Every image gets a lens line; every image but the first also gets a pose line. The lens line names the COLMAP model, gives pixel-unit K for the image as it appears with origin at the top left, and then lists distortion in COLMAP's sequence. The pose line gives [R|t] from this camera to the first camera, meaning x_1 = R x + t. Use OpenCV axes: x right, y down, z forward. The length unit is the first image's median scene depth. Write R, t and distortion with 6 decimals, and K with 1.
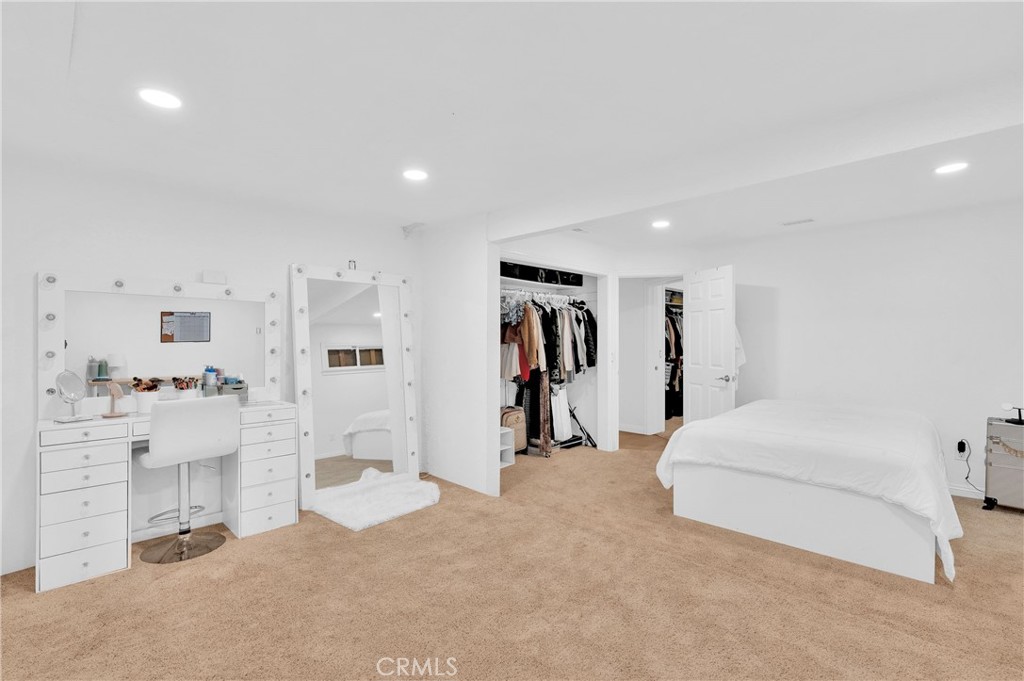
lens RADIAL K [[457.9, 0, 512.0], [0, 457.9, 340.5], [0, 0, 1]] dist [0.001278, 0.000197]
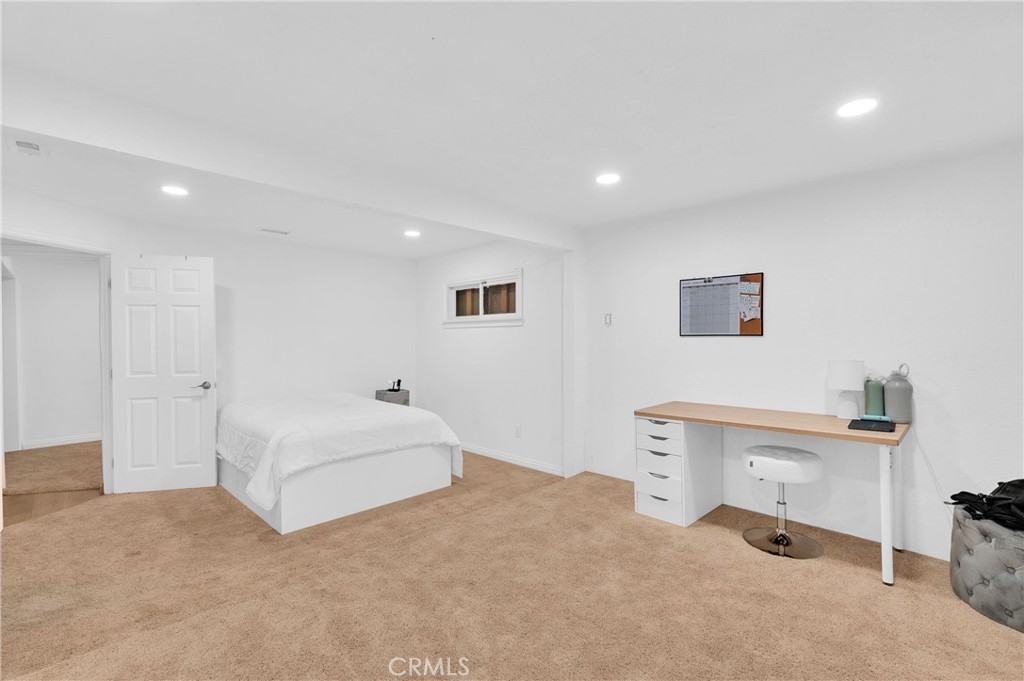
lens RADIAL K [[457.9, 0, 512.0], [0, 457.9, 340.5], [0, 0, 1]] dist [0.001278, 0.000197]
pose [[0.015243, 0.002095, 0.999882, -0.581358], [0.005777, 0.999981, -0.002184, 0.002740], [-0.999867, 0.005810, 0.015230, 0.570436]]
